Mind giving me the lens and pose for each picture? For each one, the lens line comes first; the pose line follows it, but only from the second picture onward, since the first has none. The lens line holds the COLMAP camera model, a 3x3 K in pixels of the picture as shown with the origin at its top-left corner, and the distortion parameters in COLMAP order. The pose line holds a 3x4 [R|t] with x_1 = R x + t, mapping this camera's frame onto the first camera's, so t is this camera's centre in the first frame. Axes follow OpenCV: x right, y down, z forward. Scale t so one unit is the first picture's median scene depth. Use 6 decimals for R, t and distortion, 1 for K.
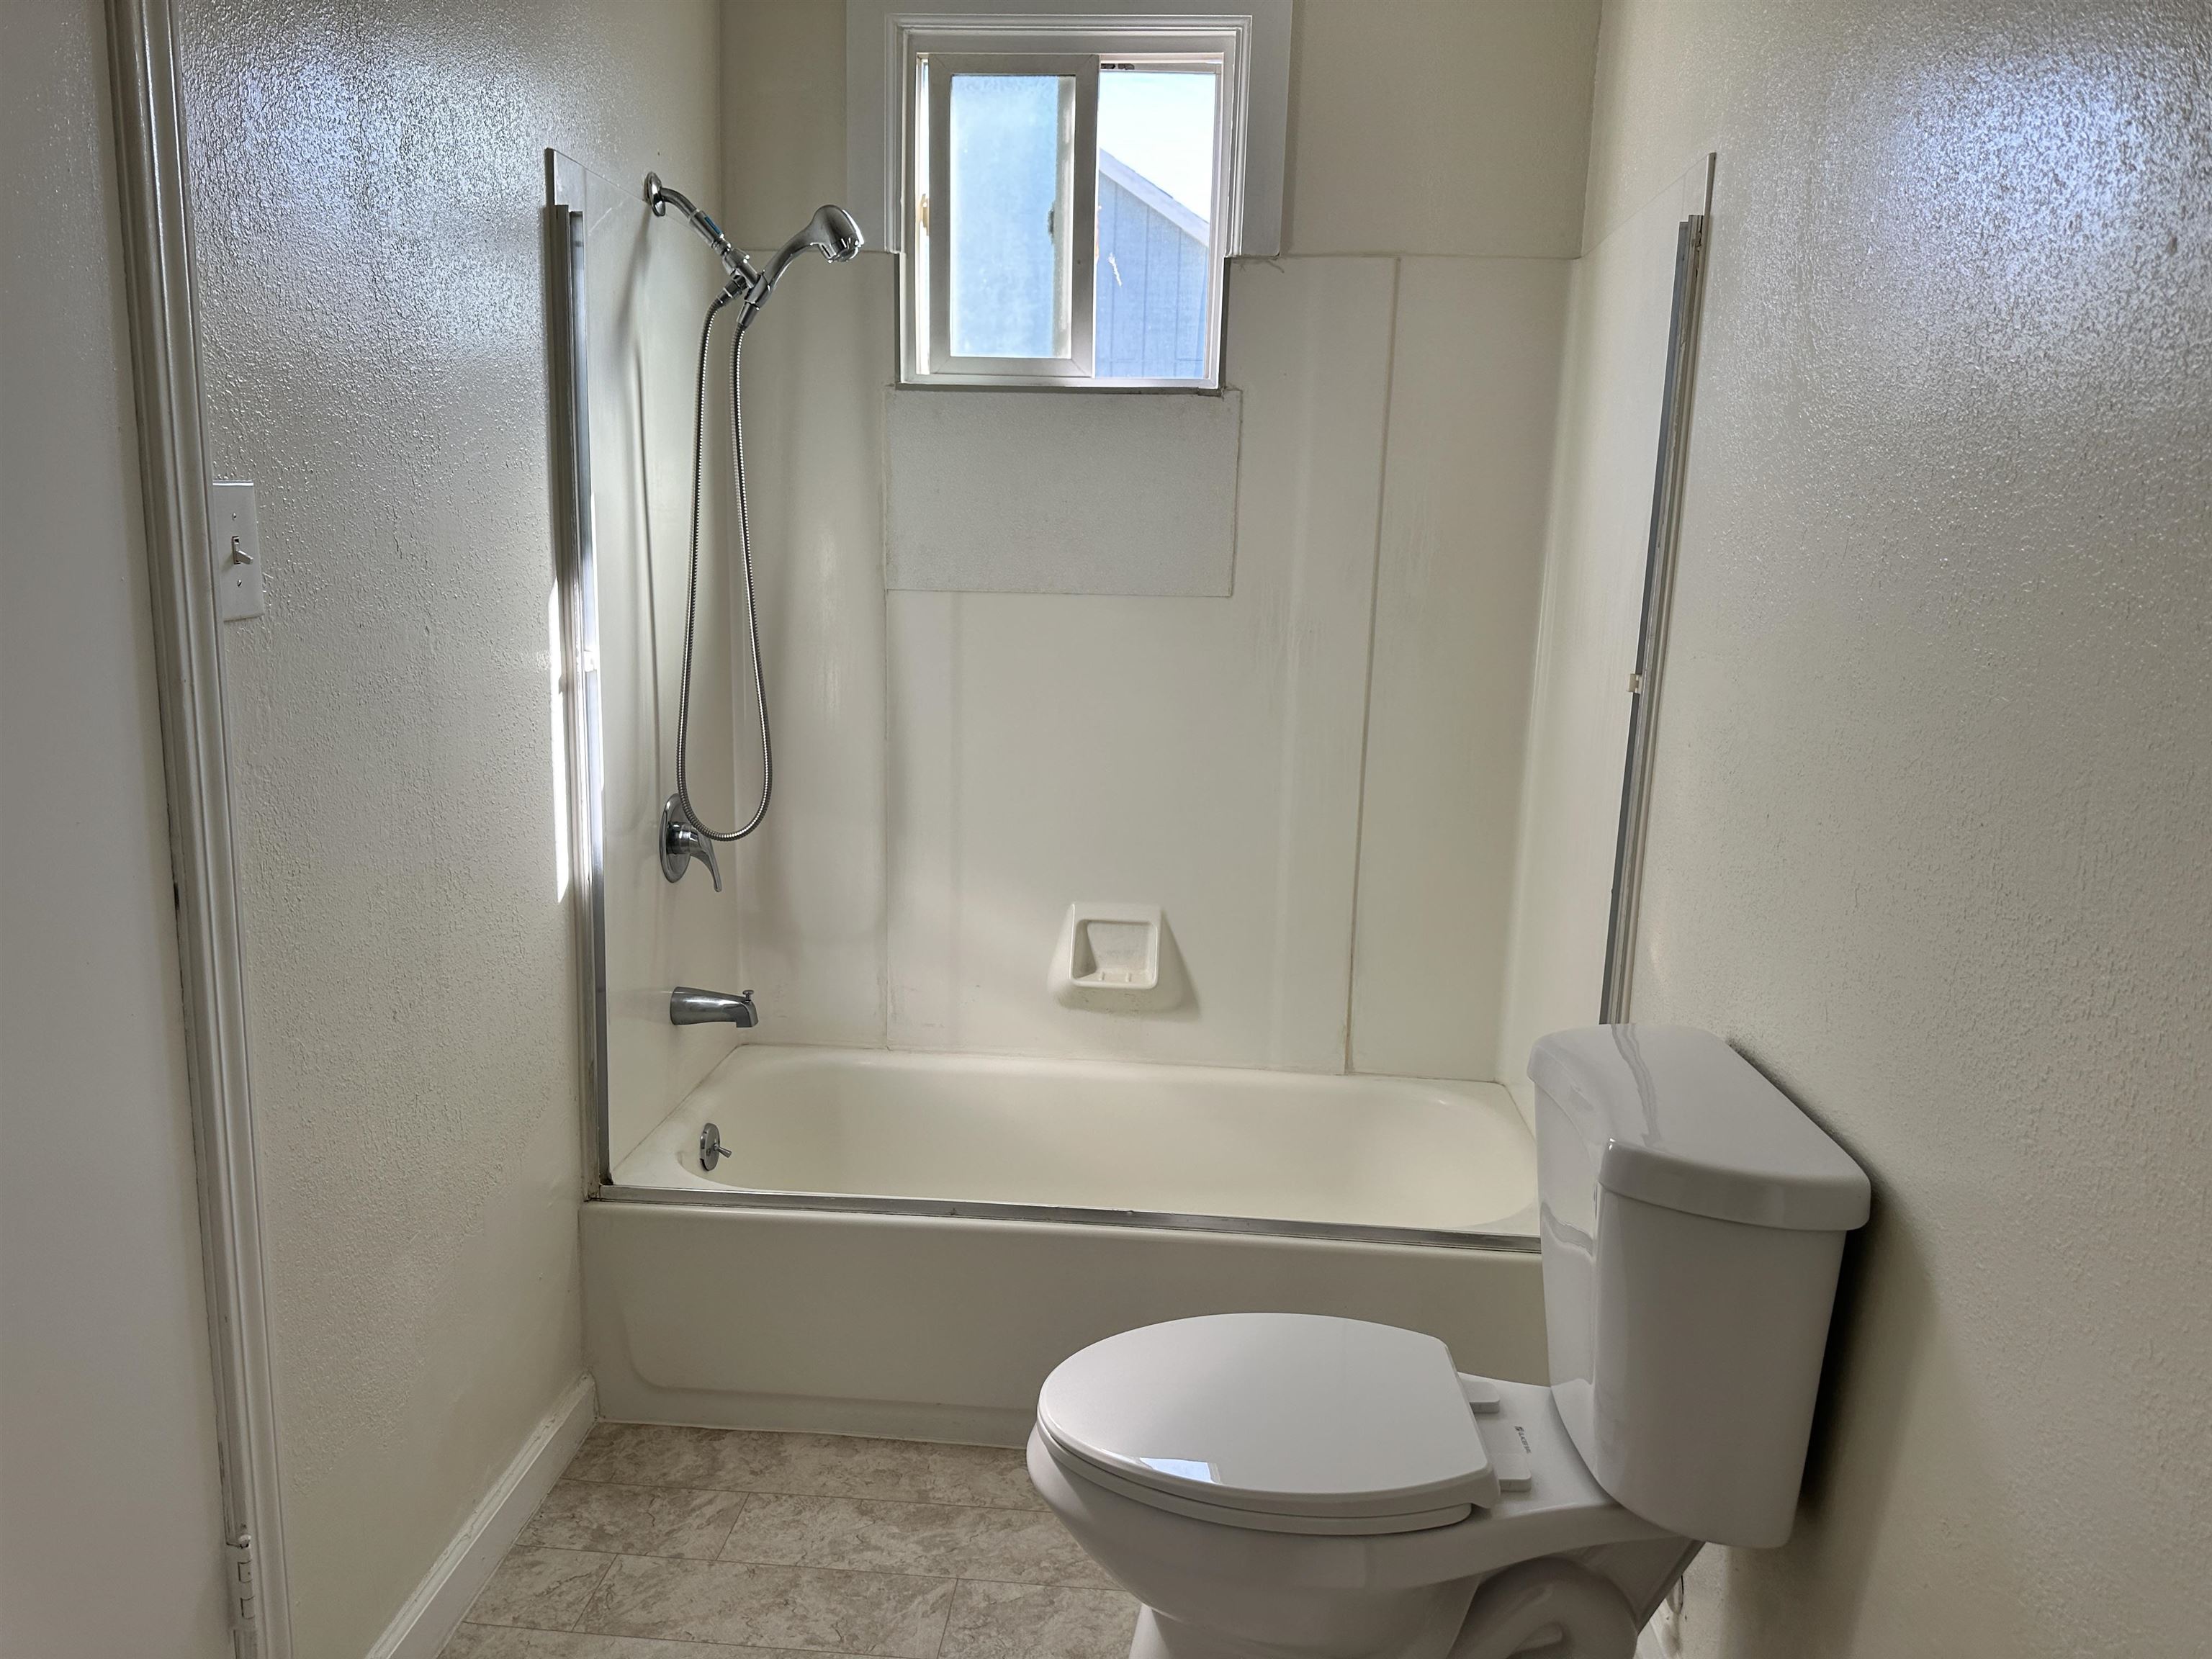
lens RADIAL K [[1536.3, 0, 1097.6], [0, 1536.3, 830.9], [0, 0, 1]] dist [0.027746, -0.069625]
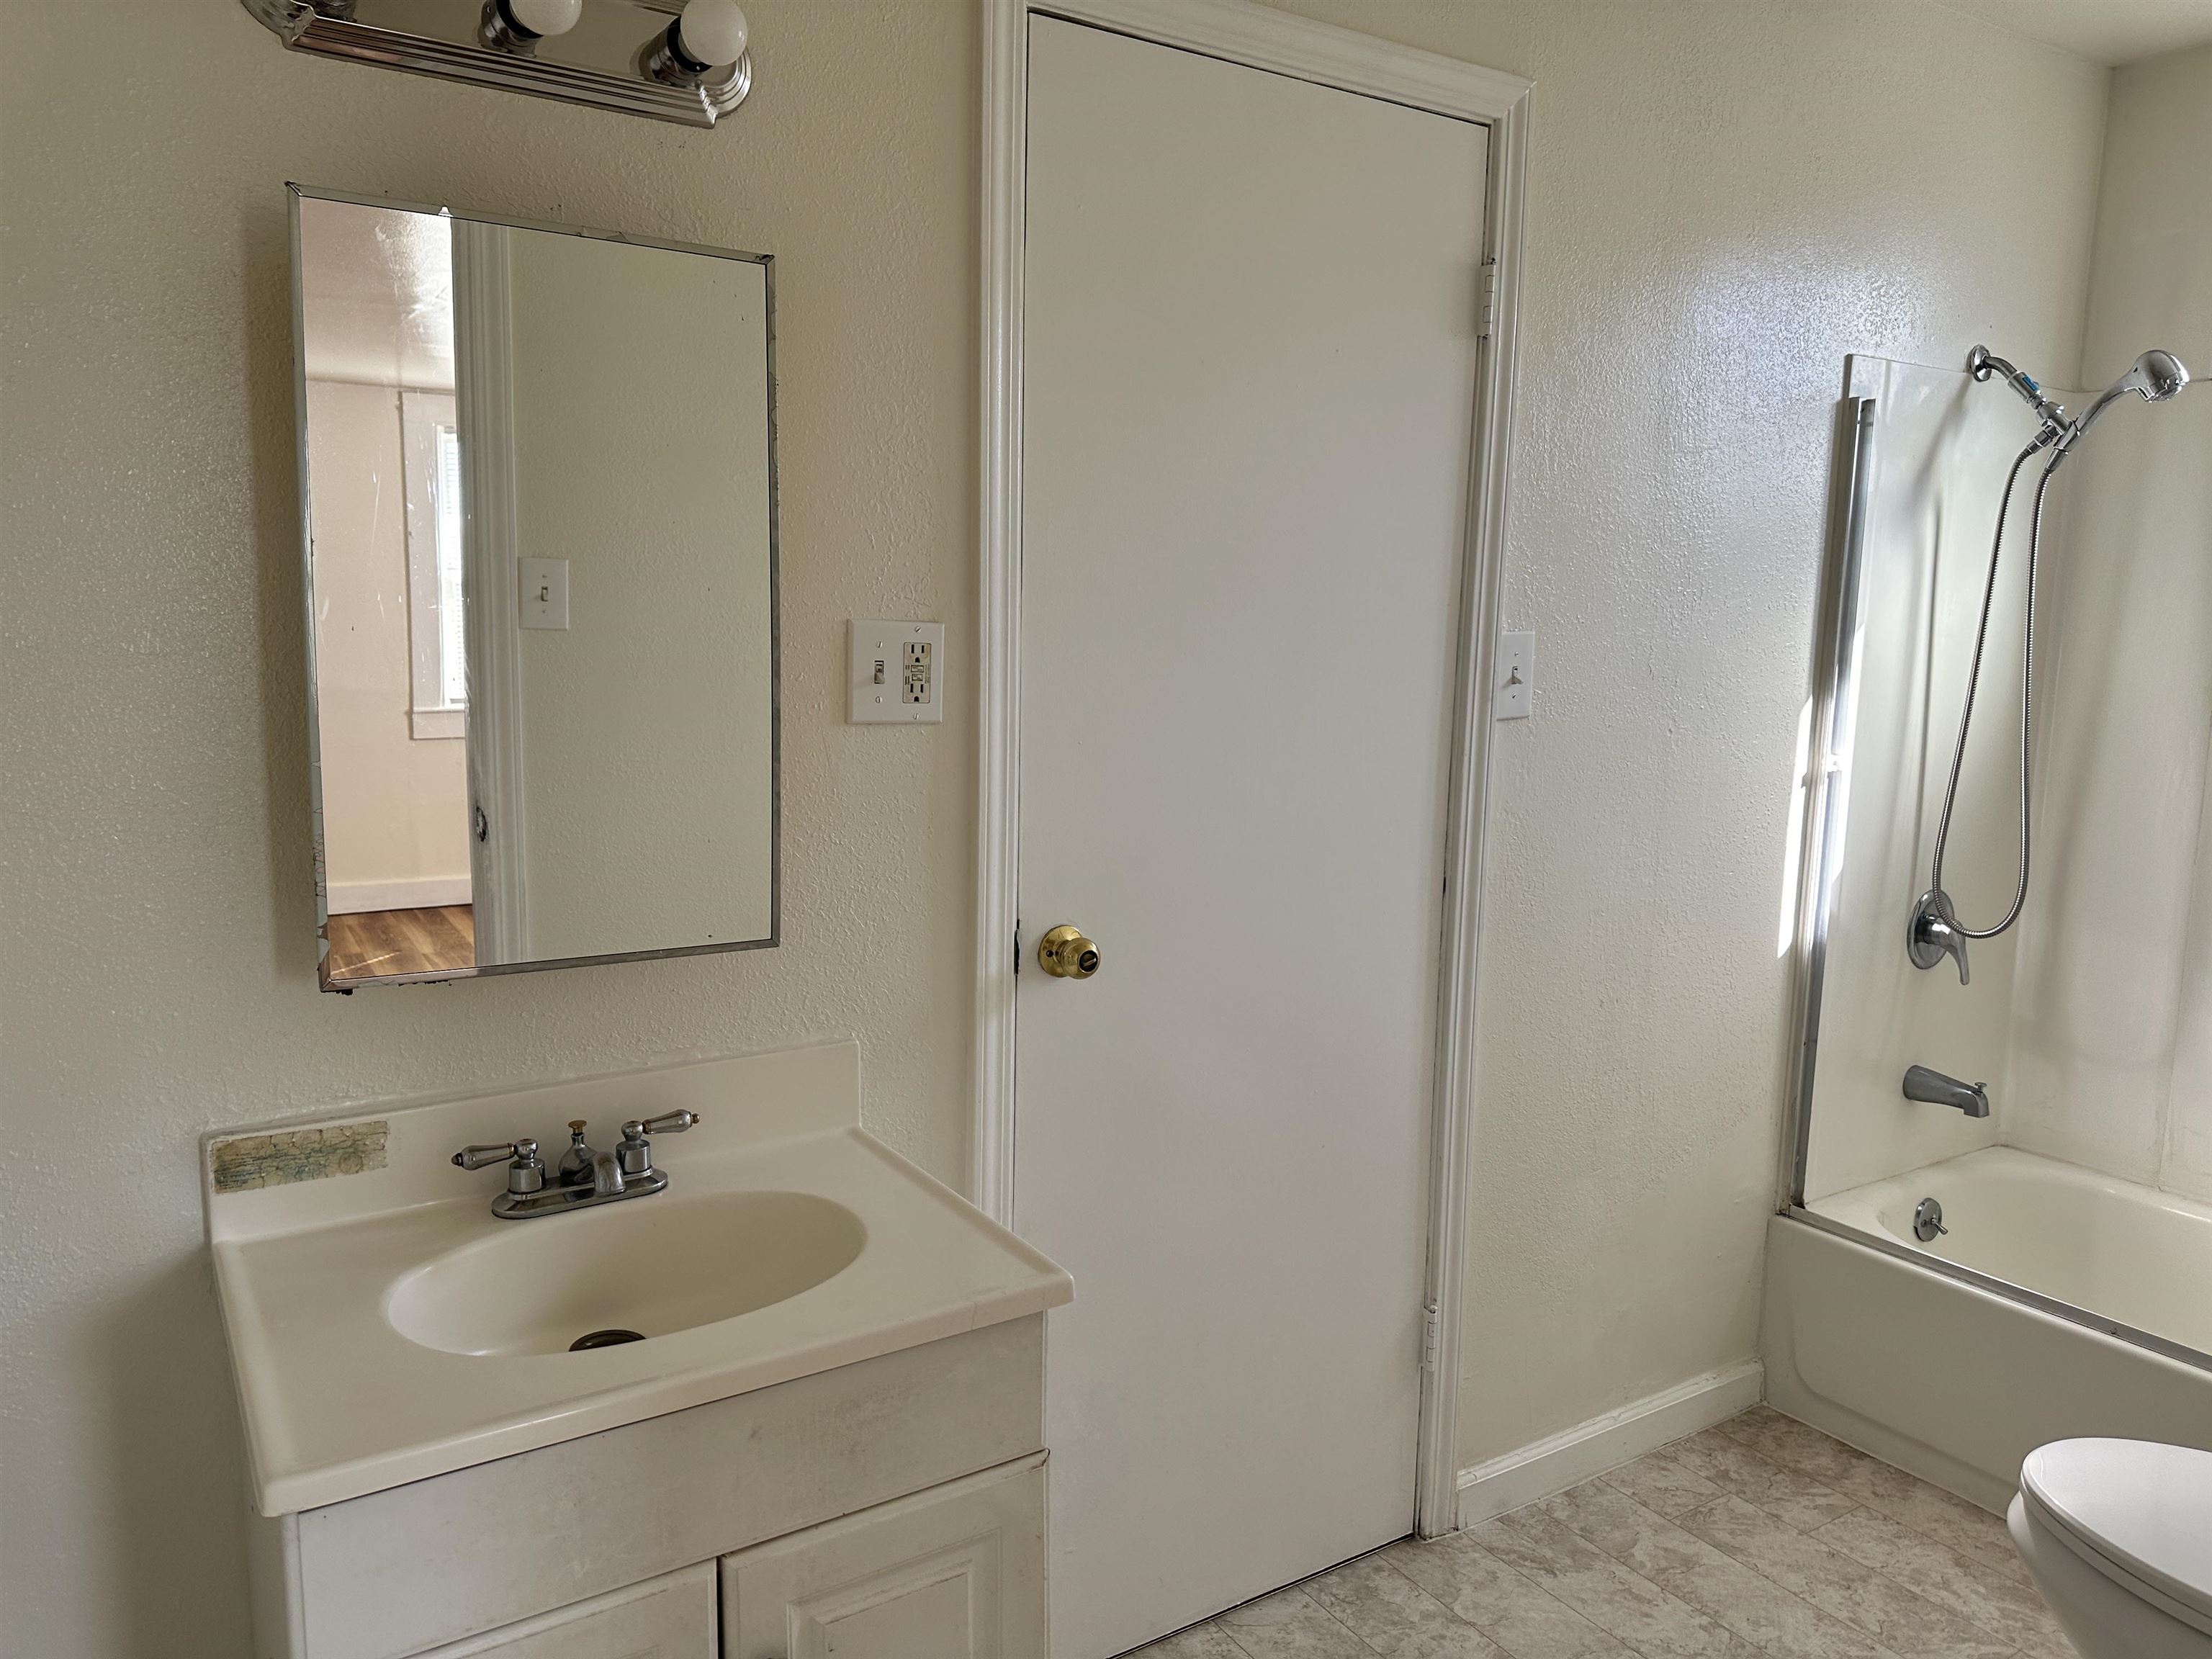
lens RADIAL K [[1536.3, 0, 1097.6], [0, 1536.3, 830.9], [0, 0, 1]] dist [0.027746, -0.069625]
pose [[0.590782, 0.089343, -0.801870, 0.295100], [-0.146456, 0.989215, 0.002314, 0.021980], [0.793428, 0.116071, 0.597494, -0.167604]]
